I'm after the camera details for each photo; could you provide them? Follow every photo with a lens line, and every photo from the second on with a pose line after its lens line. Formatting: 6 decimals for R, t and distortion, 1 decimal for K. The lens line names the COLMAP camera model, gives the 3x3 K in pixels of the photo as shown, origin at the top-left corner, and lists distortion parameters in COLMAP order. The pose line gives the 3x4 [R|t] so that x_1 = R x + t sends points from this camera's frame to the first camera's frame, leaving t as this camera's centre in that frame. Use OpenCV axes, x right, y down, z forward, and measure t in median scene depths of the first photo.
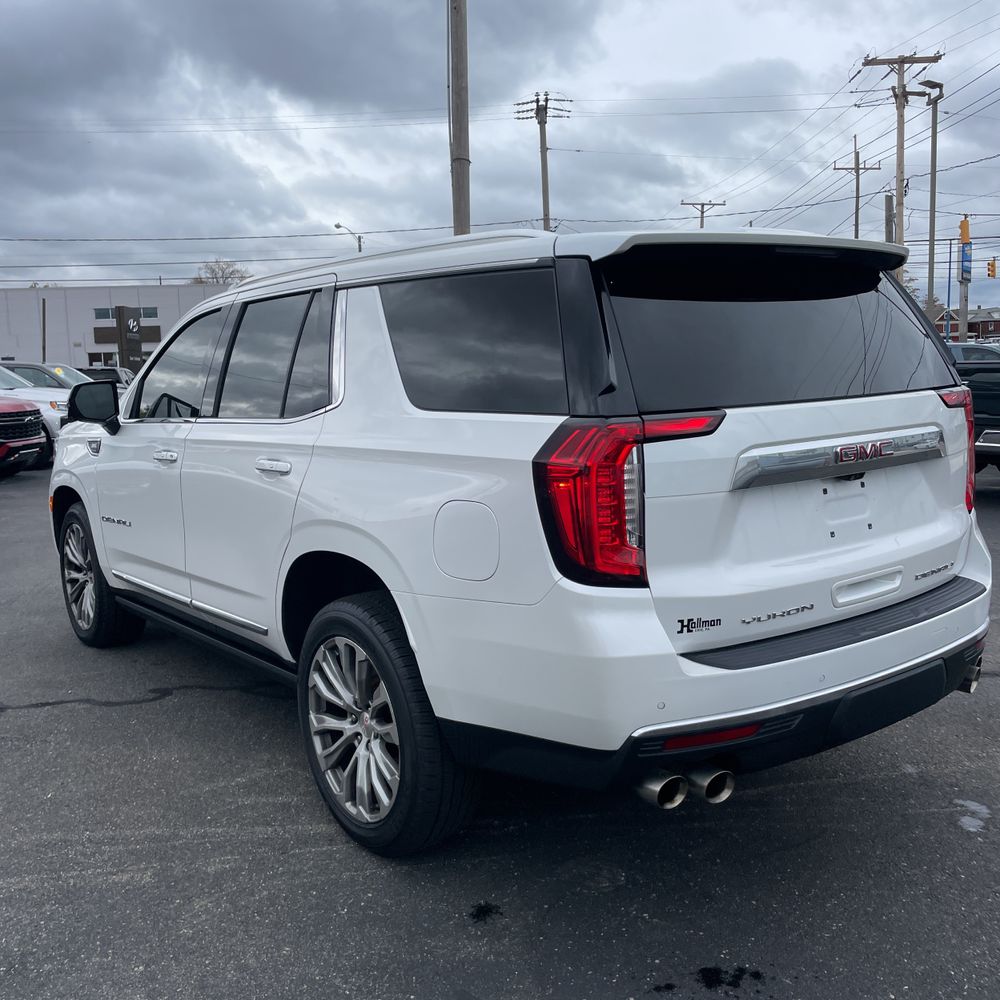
lens RADIAL K [[1005.1, 0, 483.9], [0, 1005.1, 493.9], [0, 0, 1]] dist [0.086298, -0.111917]
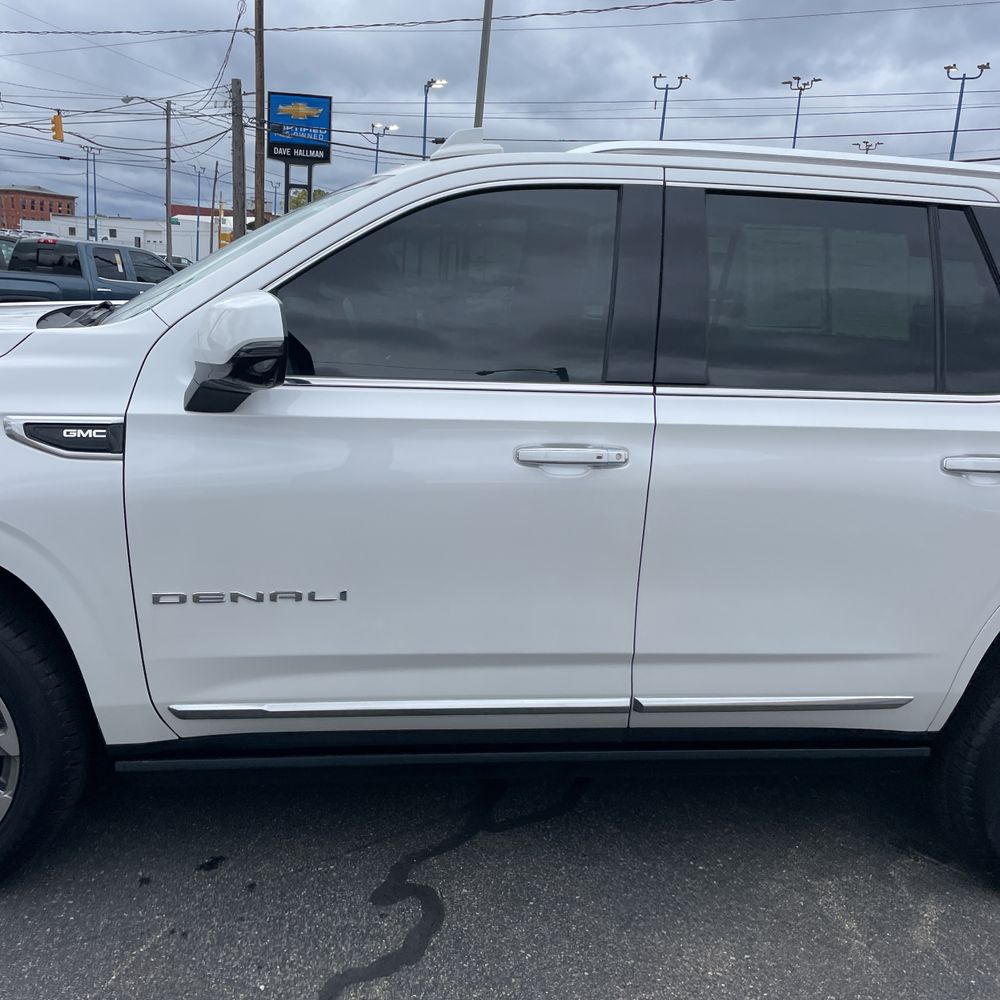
lens RADIAL K [[1000.8, 0, 488.3], [0, 1000.8, 494.3], [0, 0, 1]] dist [0.081578, -0.106445]
pose [[0.487081, -0.118245, 0.865315, -0.814783], [0.025384, 0.992290, 0.121308, -0.084264], [-0.872988, -0.037121, 0.486327, 0.795127]]
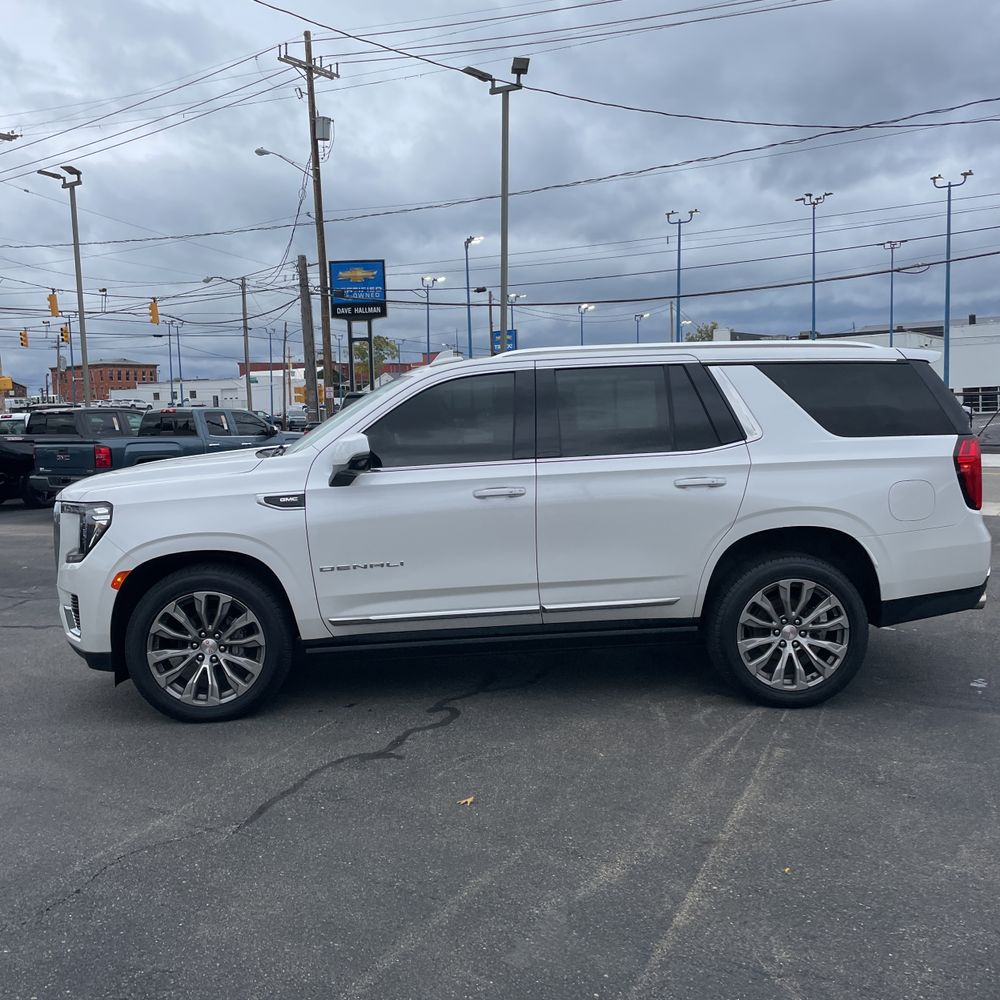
lens RADIAL K [[972.5, 0, 469.4], [0, 972.5, 496.6], [0, 0, 1]] dist [0.084290, -0.096590]
pose [[0.554542, -0.060556, 0.829950, -1.312476], [0.111651, 0.993745, -0.002094, -0.034871], [-0.824632, 0.093826, 0.557834, 0.397506]]
